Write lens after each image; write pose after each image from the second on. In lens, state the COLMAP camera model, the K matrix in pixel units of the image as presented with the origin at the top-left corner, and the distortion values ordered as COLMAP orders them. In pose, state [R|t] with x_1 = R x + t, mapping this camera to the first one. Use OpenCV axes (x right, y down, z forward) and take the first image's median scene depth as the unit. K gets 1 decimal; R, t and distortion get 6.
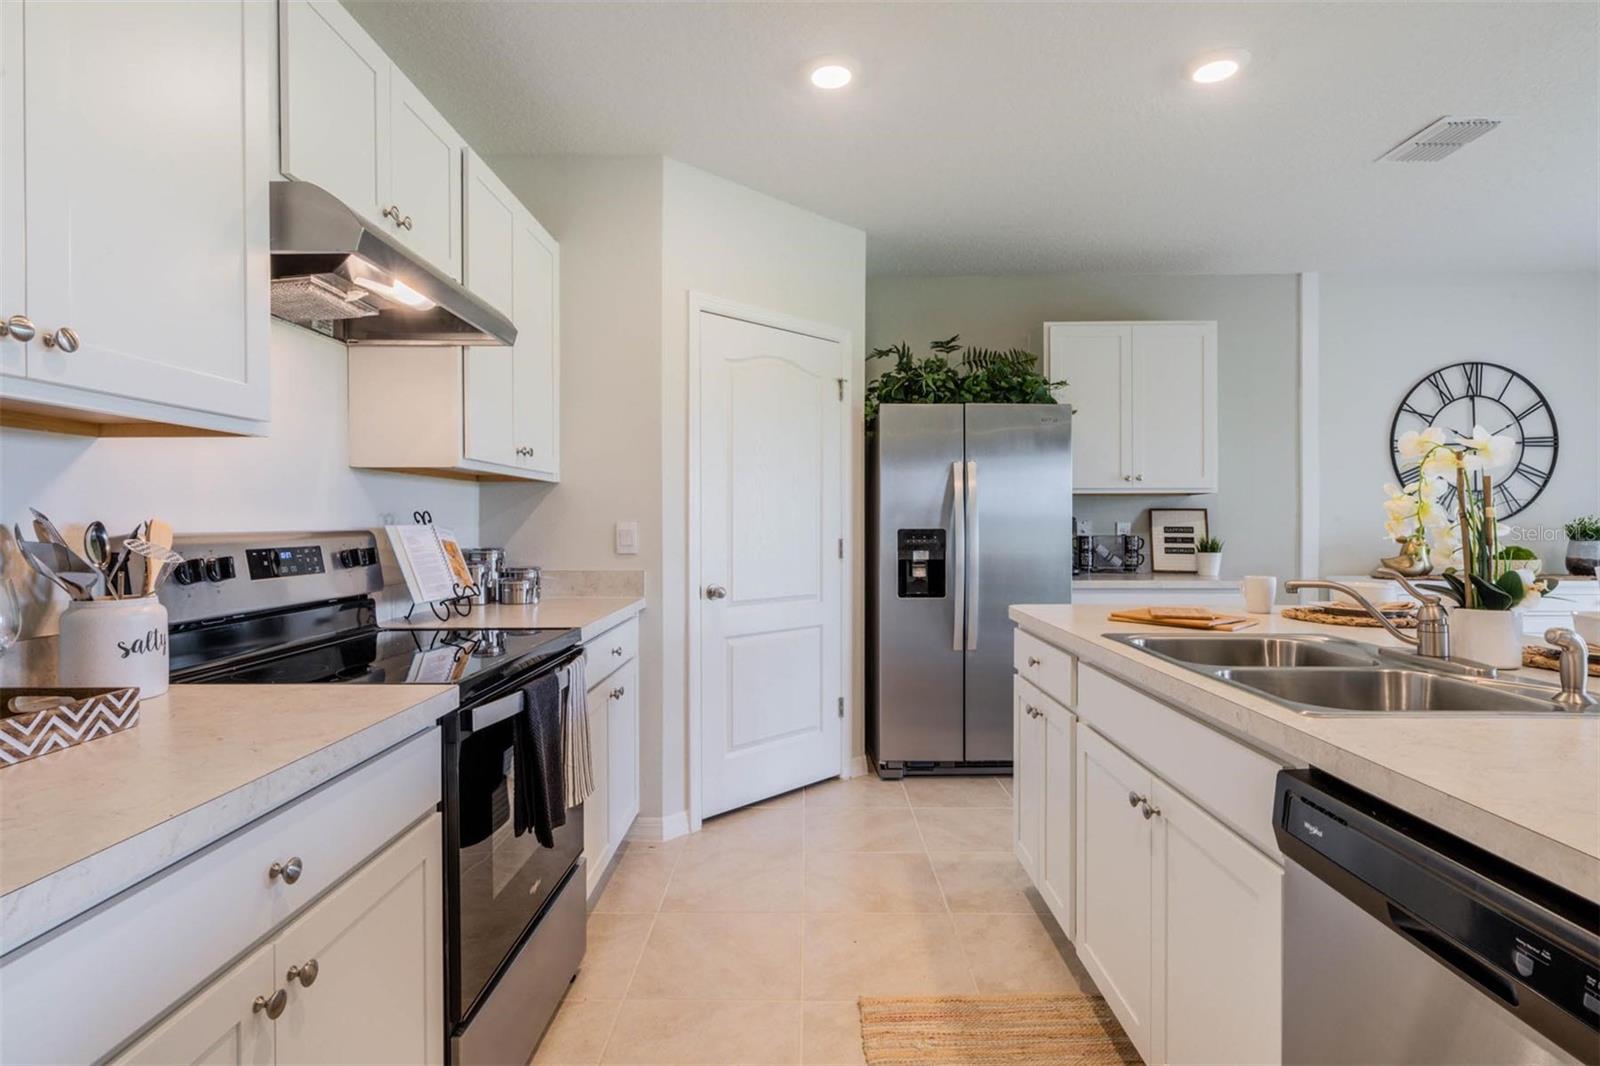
lens RADIAL K [[793.5, 0, 800.0], [0, 793.5, 533.0], [0, 0, 1]] dist [-0.003912, -0.001364]
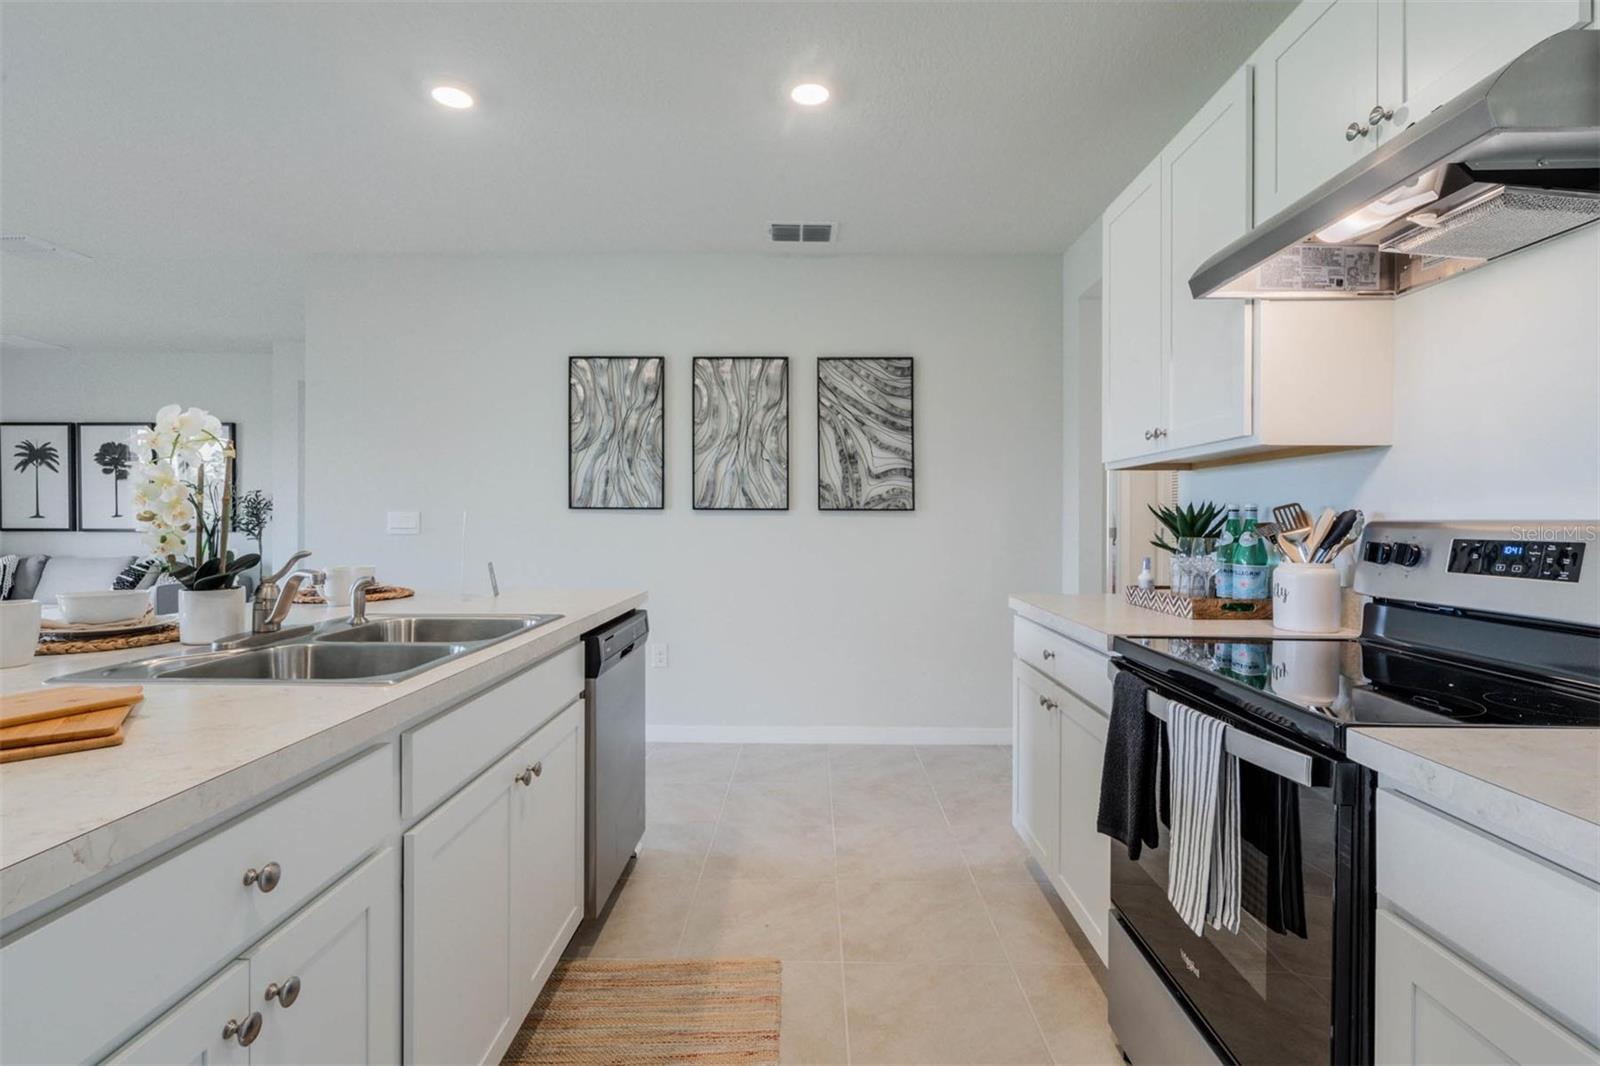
lens RADIAL K [[736.3, 0, 800.6], [0, 736.3, 522.4], [0, 0, 1]] dist [-0.000167, -0.000111]
pose [[-0.999996, -0.000909, 0.002506, 0.030490], [-0.000871, 0.999885, 0.015117, -0.004001], [-0.002520, 0.015115, -0.999883, 0.680618]]
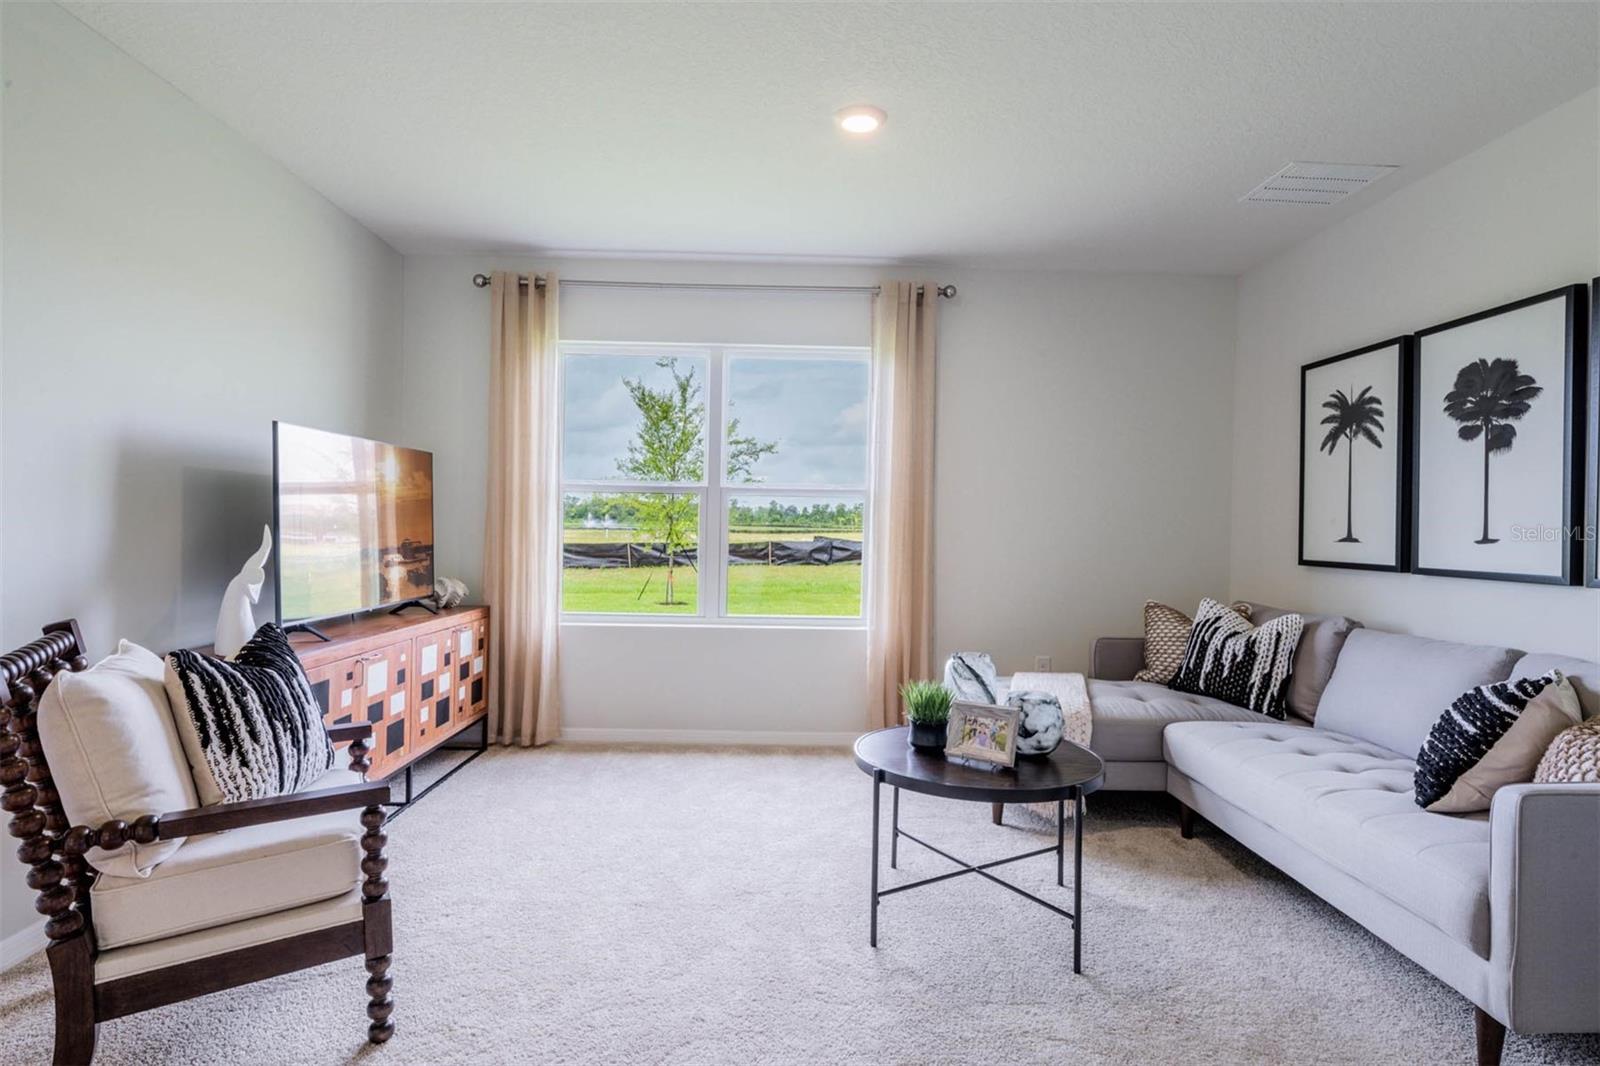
lens RADIAL K [[825.6, 0, 799.0], [0, 825.6, 538.7], [0, 0, 1]] dist [0.001075, 0.000127]
pose [[-0.027191, -0.014698, 0.999522, 0.733266], [-0.005870, 0.999877, 0.014543, -0.001619], [-0.999613, -0.005472, -0.027274, -0.196436]]
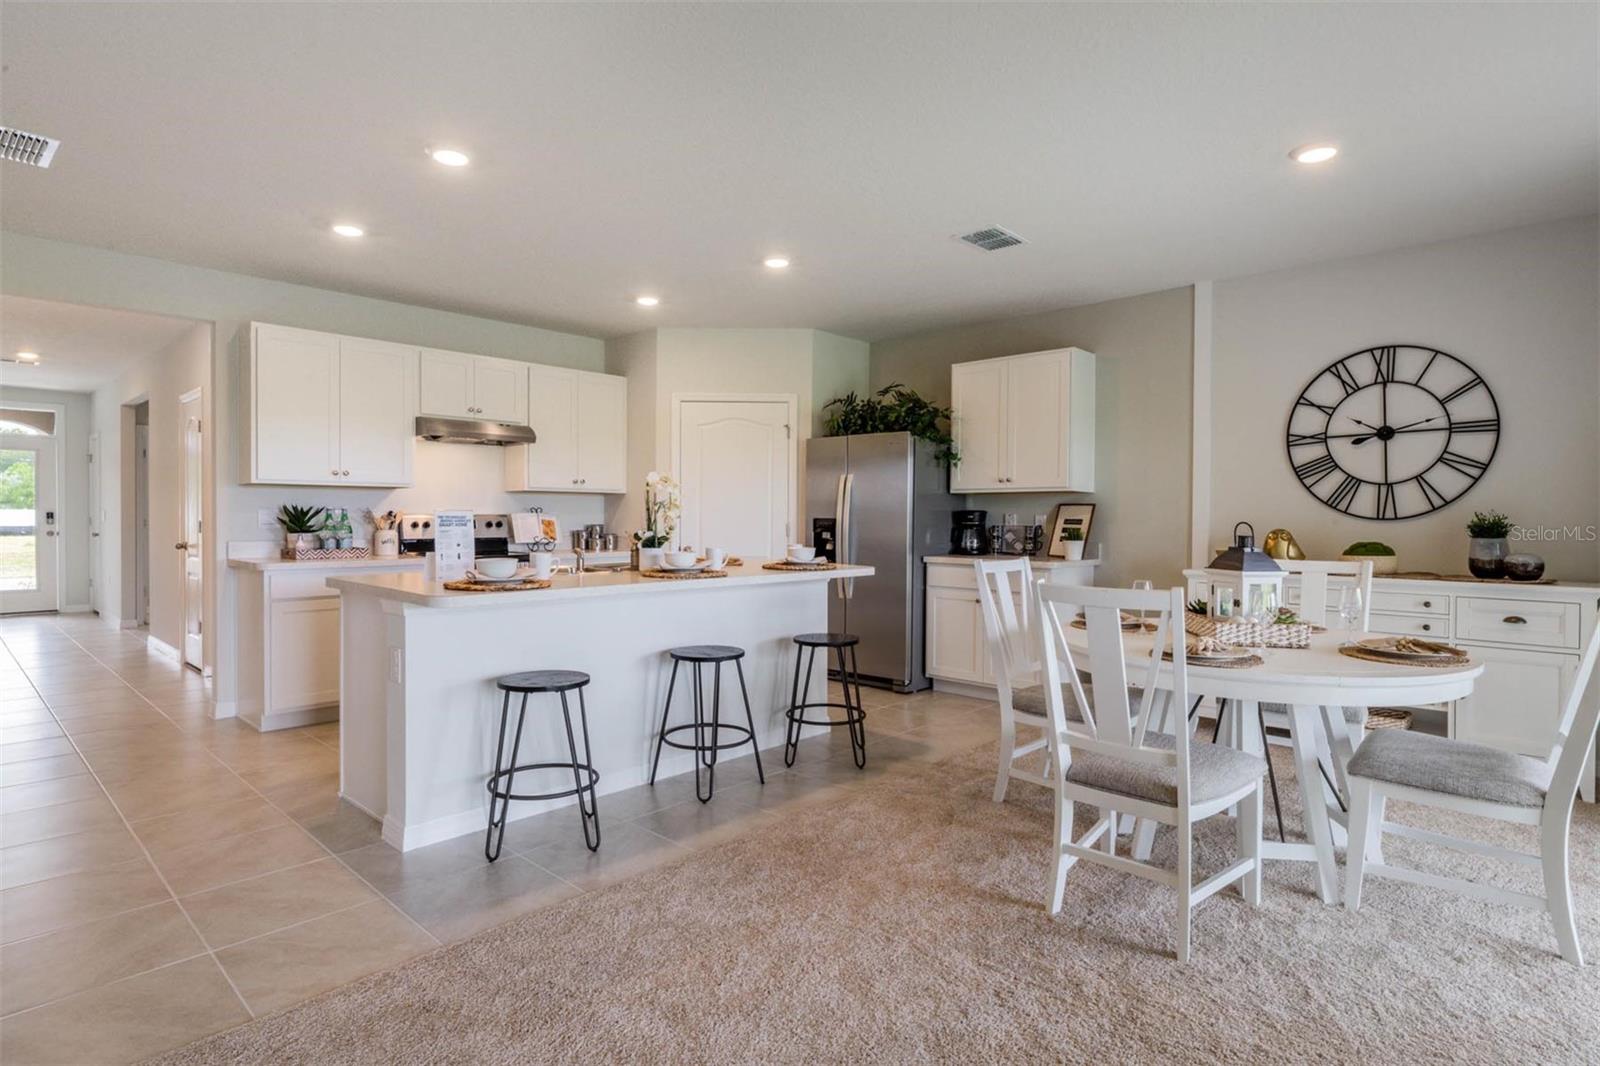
lens RADIAL K [[832.1, 0, 788.4], [0, 832.1, 524.8], [0, 0, 1]] dist [0.003482, 0.000207]
pose [[0.729575, 0.014260, -0.683752, 1.015676], [-0.015099, 0.999875, 0.004742, 0.001231], [0.683734, 0.006864, 0.729699, -0.201316]]
